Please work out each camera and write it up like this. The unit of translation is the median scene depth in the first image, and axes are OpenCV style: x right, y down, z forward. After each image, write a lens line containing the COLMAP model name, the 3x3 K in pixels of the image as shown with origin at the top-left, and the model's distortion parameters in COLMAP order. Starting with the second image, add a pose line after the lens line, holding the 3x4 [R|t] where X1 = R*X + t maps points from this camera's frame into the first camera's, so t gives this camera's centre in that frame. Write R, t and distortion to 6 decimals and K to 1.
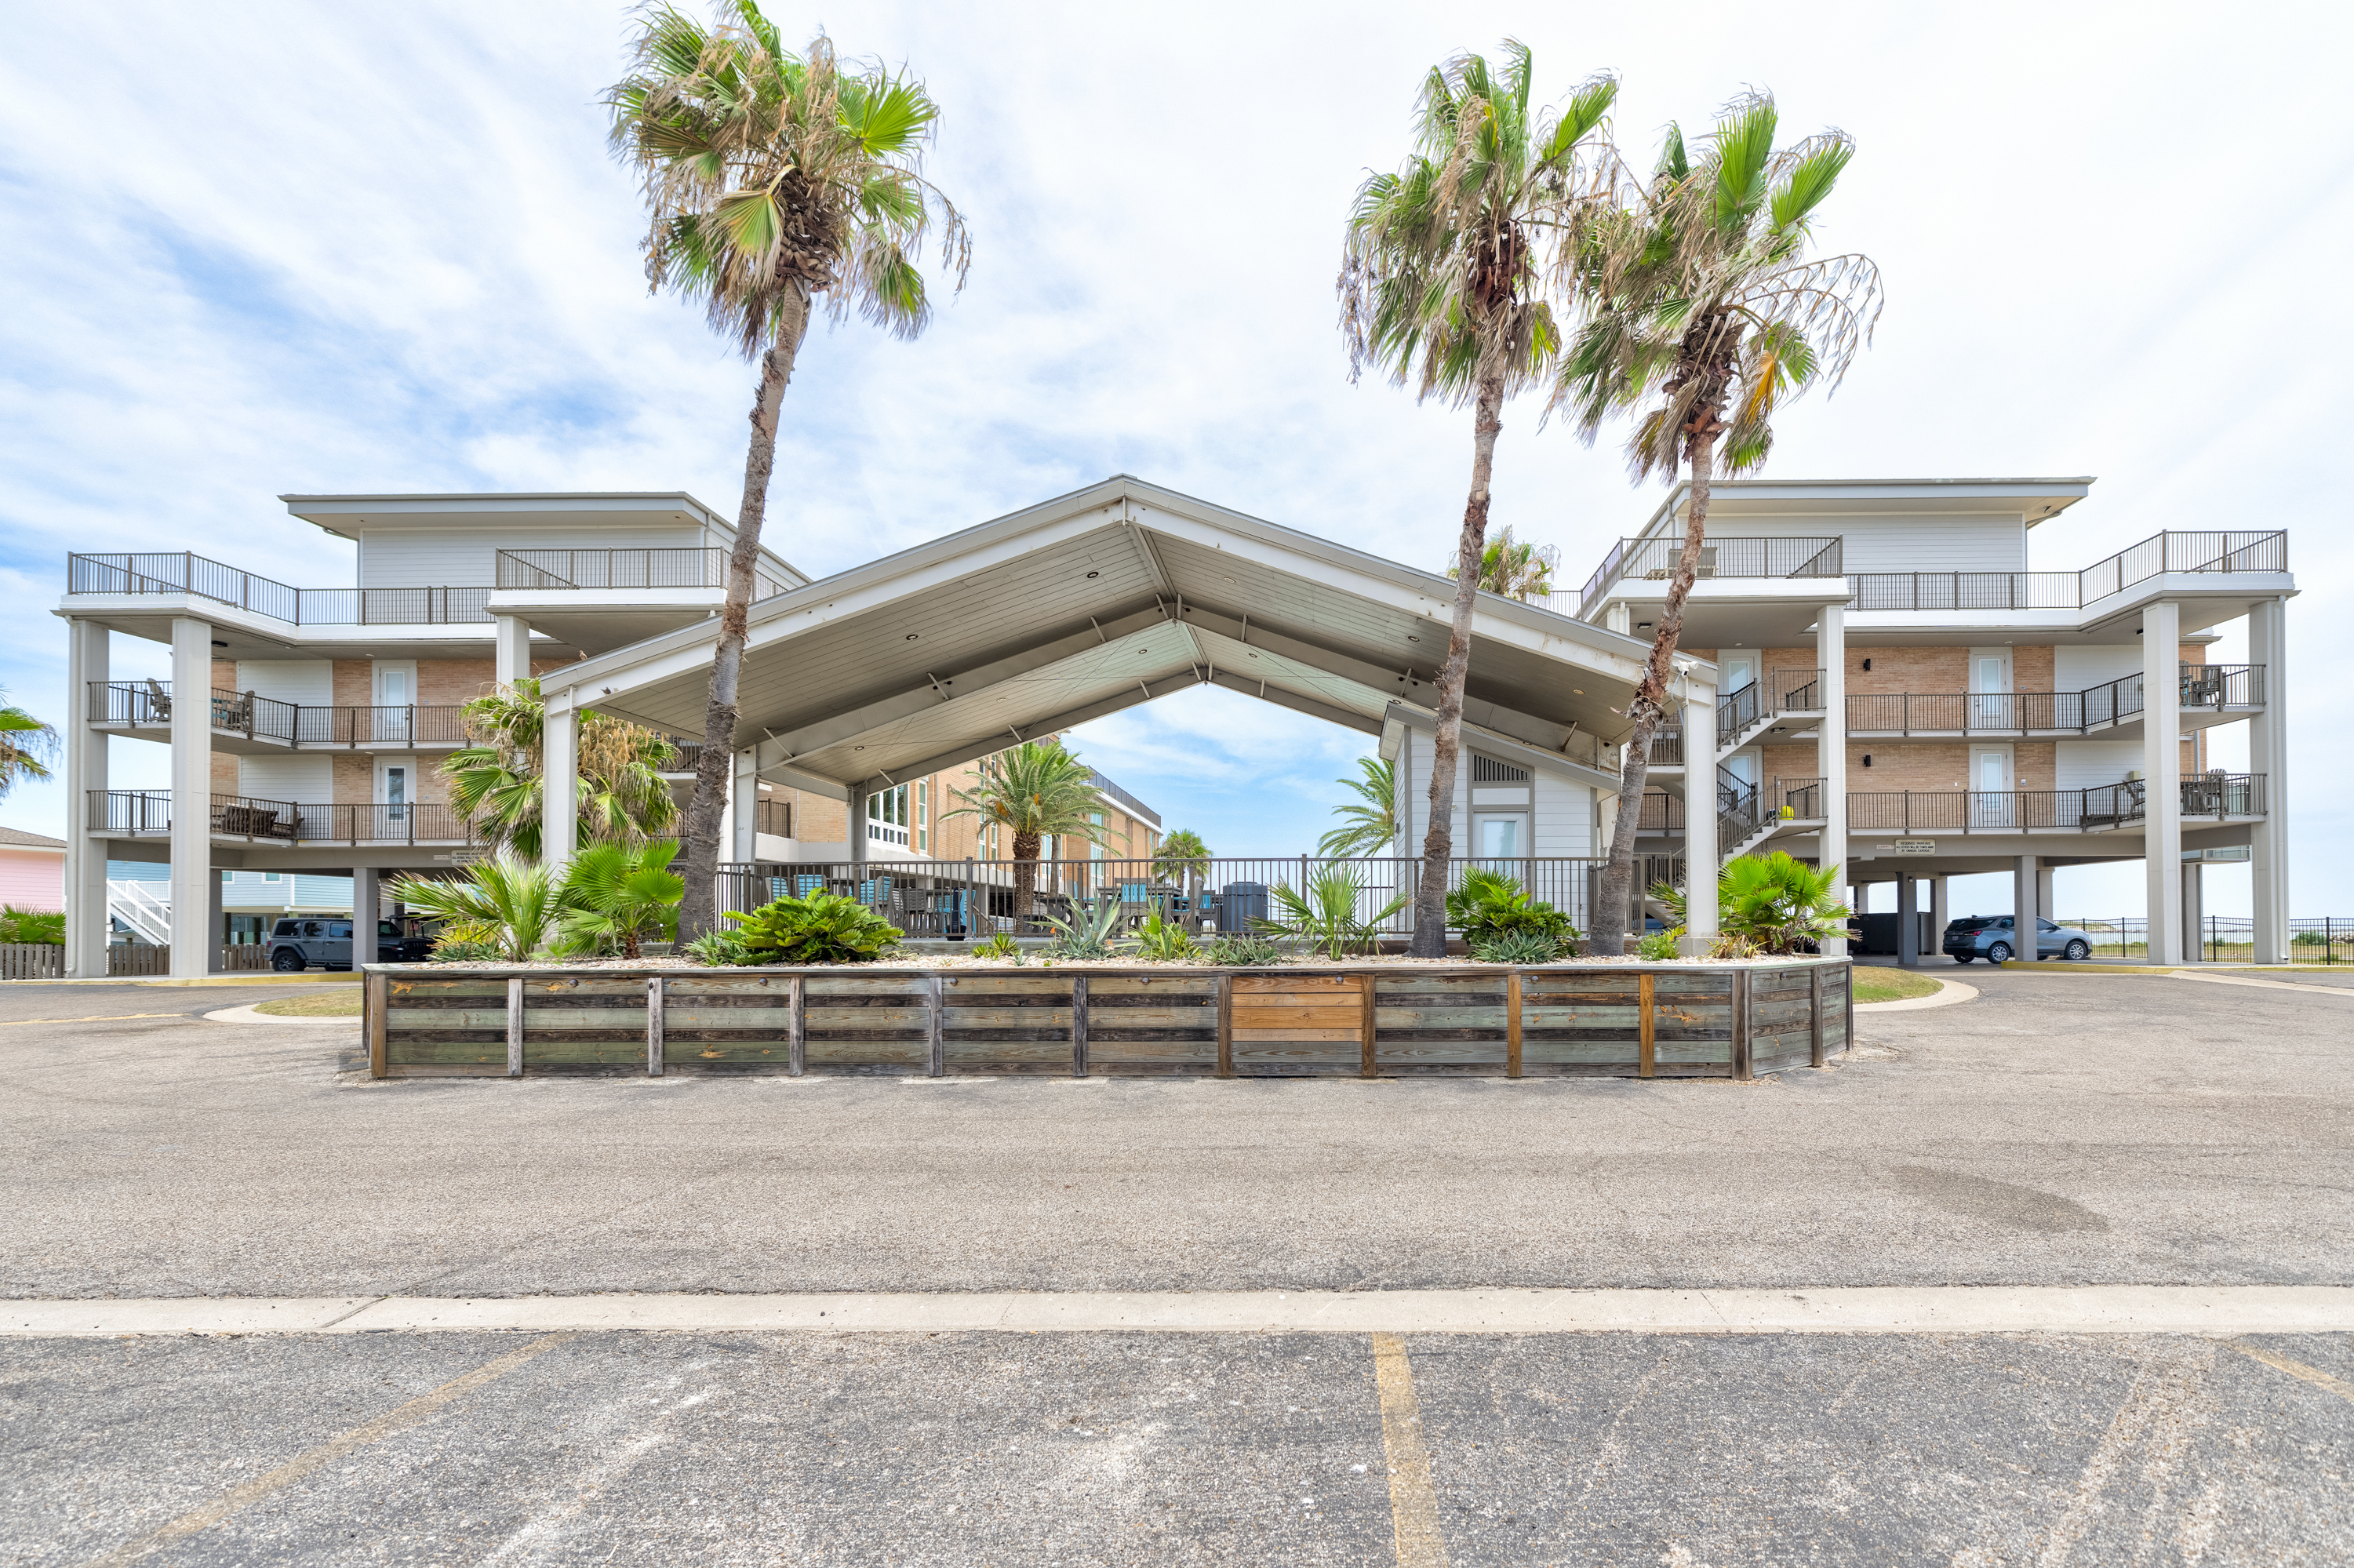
lens RADIAL K [[1031.5, 0, 1293.3], [0, 1031.5, 929.3], [0, 0, 1]] dist [0.000041, 0.000240]
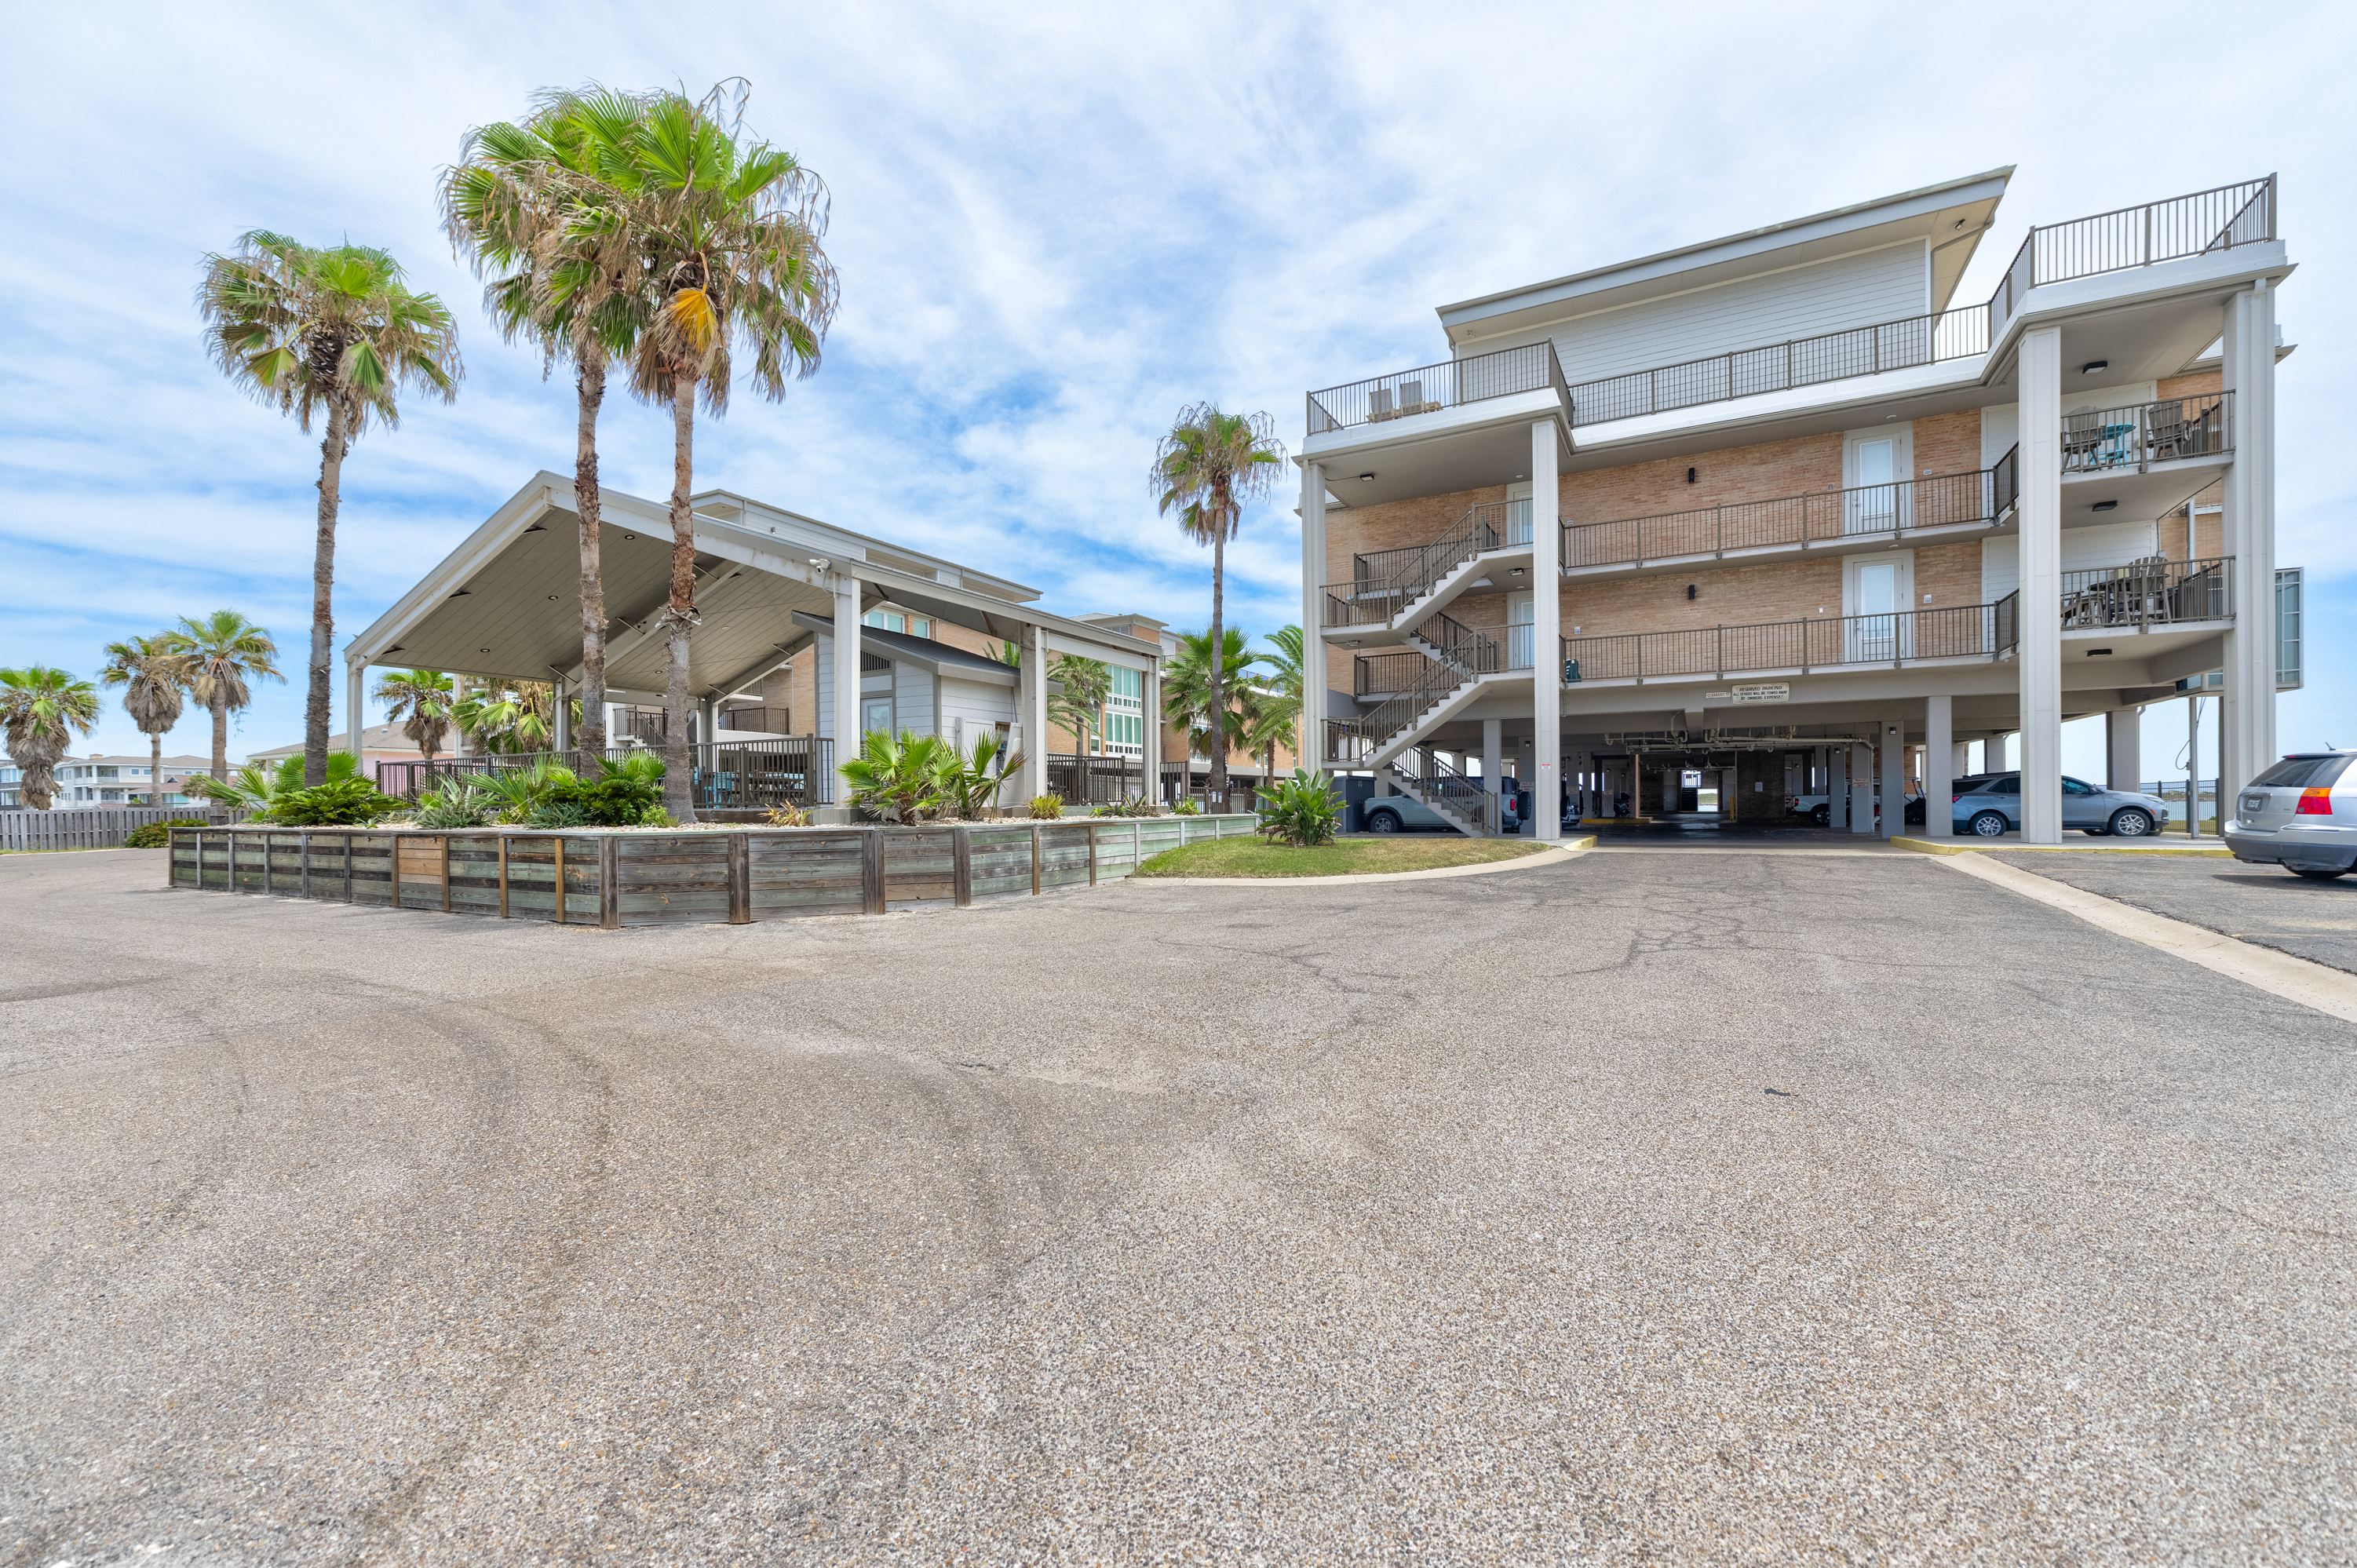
lens RADIAL K [[965.6, 0, 1177.1], [0, 965.6, 829.7], [0, 0, 1]] dist [0.007546, -0.005747]
pose [[0.884817, 0.008656, -0.465858, 0.554450], [0.006446, 0.999504, 0.030814, 0.000524], [0.465893, -0.030268, 0.884323, 0.114708]]
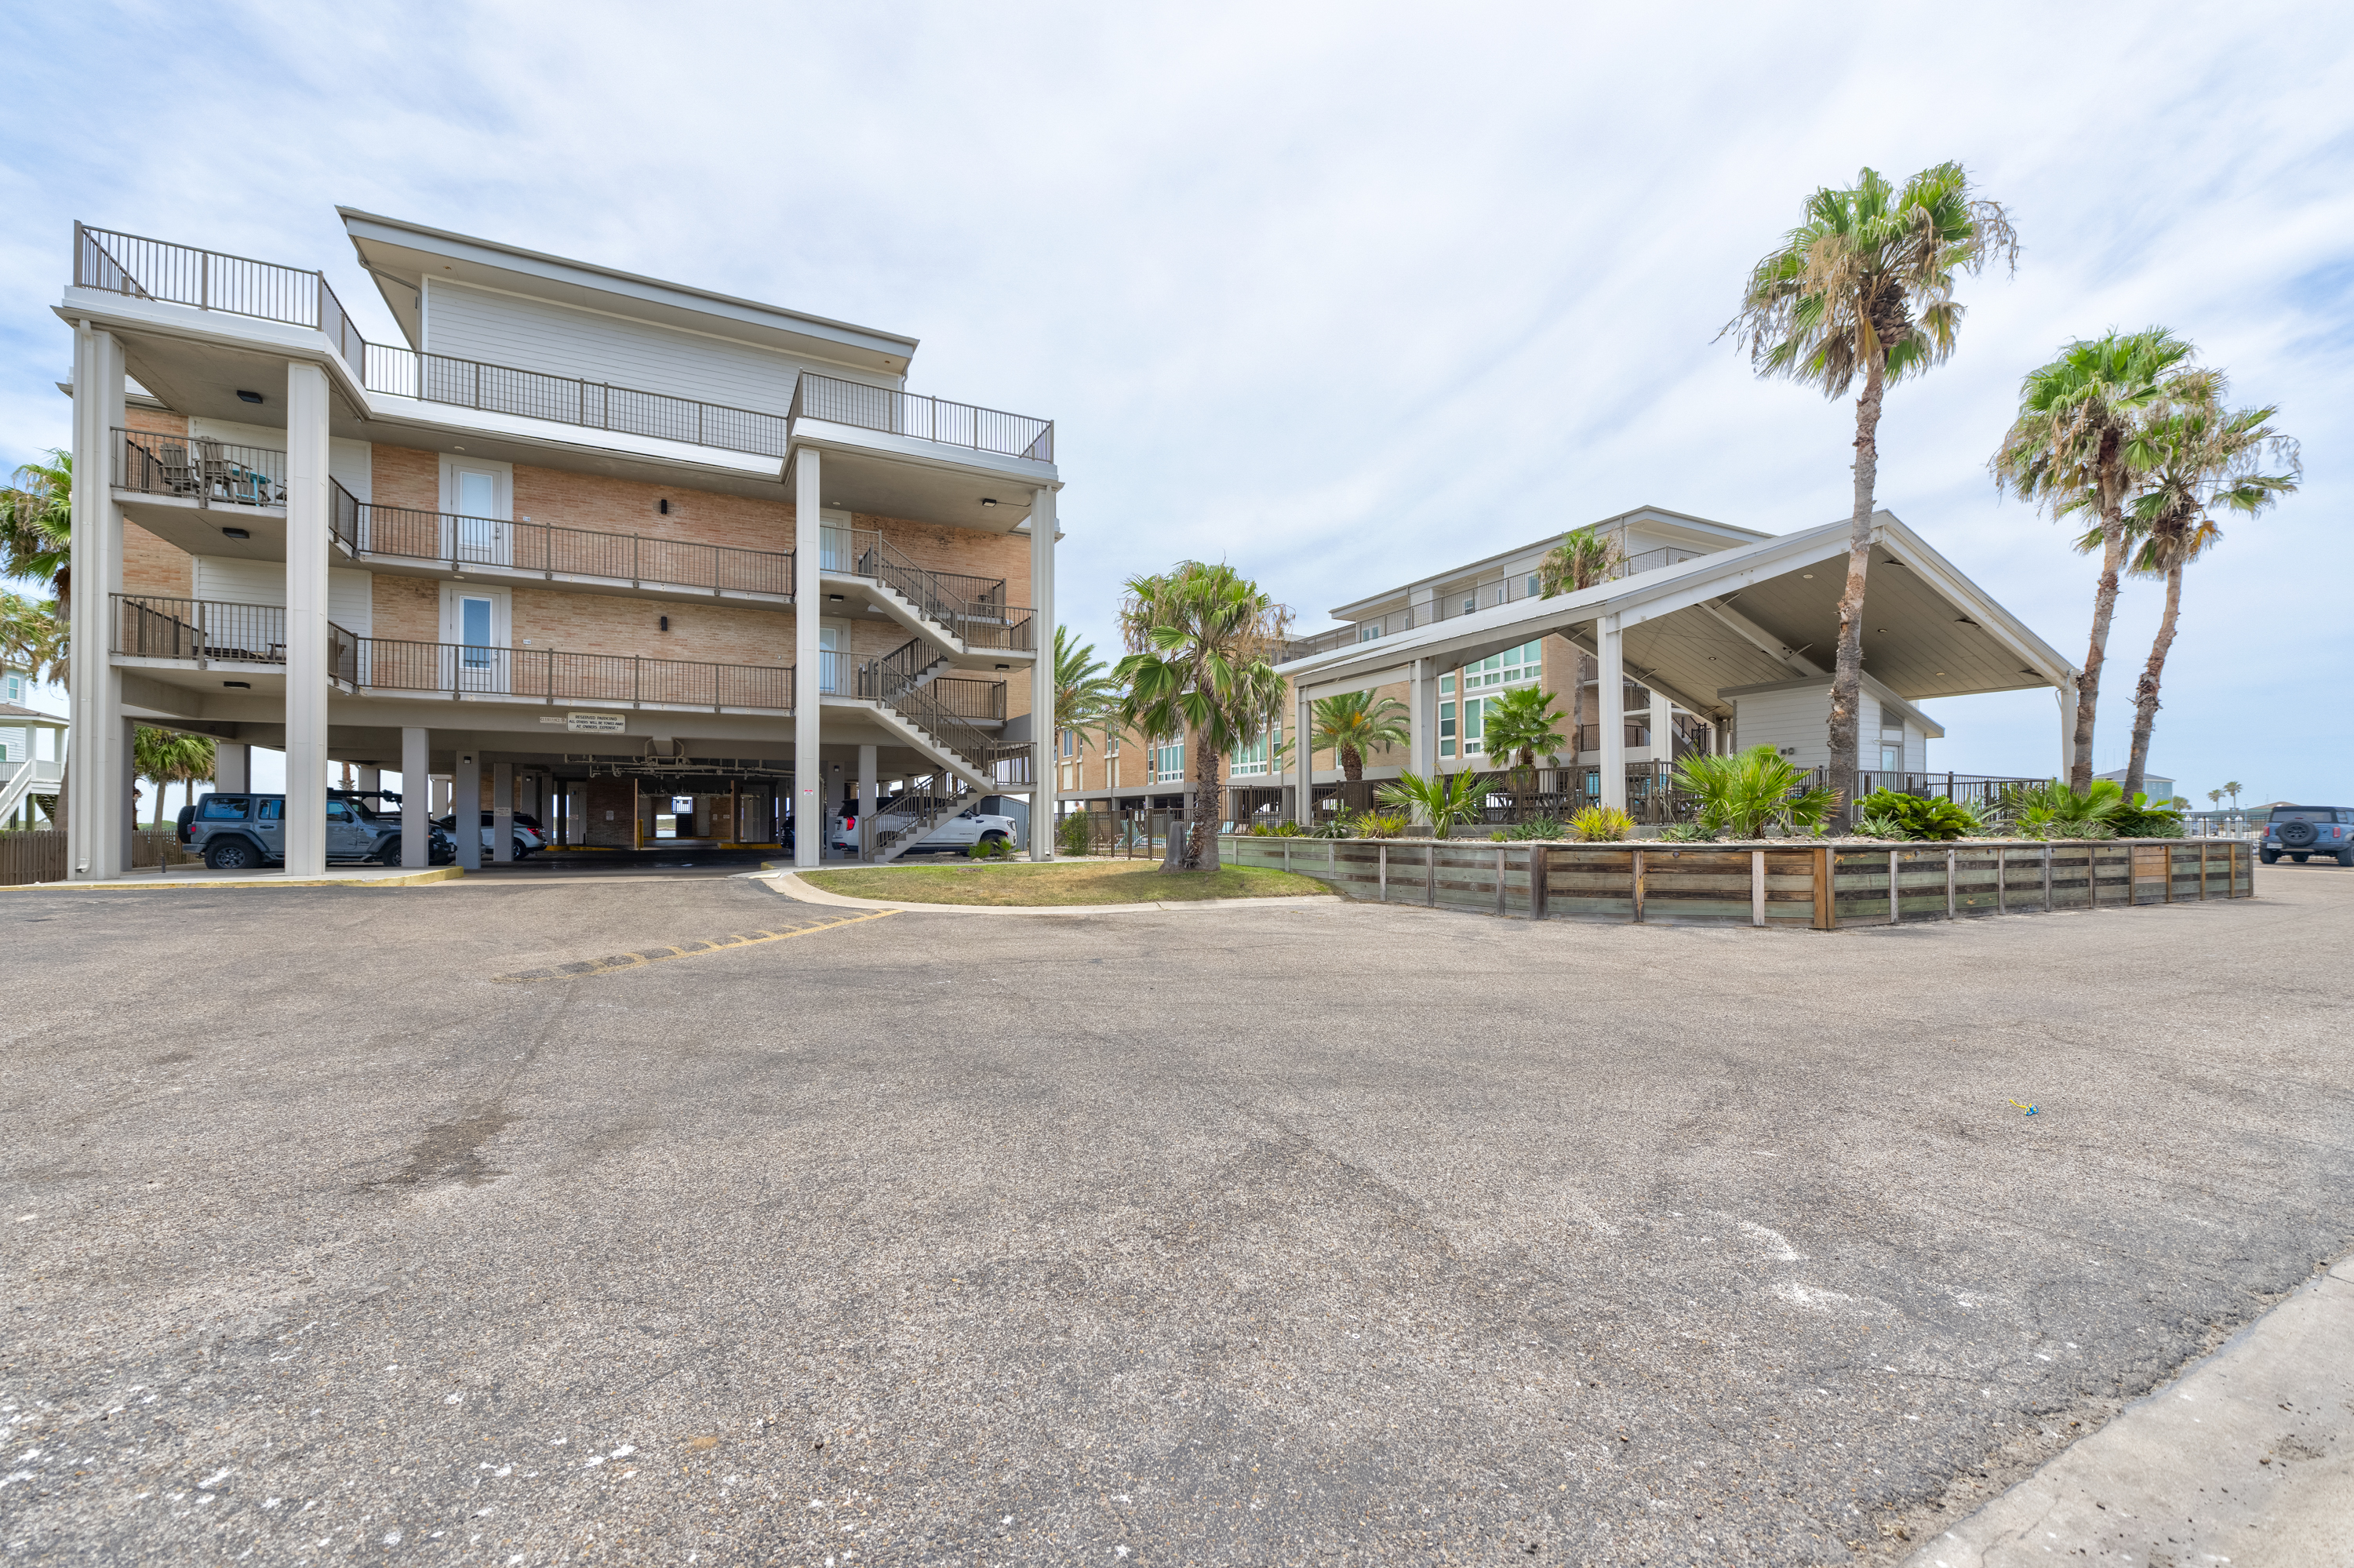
lens RADIAL K [[964.4, 0, 1175.6], [0, 964.4, 829.6], [0, 0, 1]] dist [0.007546, -0.005747]
pose [[0.876353, 0.005004, 0.481643, -0.813365], [-0.006638, 0.999977, 0.001688, 0.009516], [-0.481623, -0.004676, 0.876366, 0.132493]]
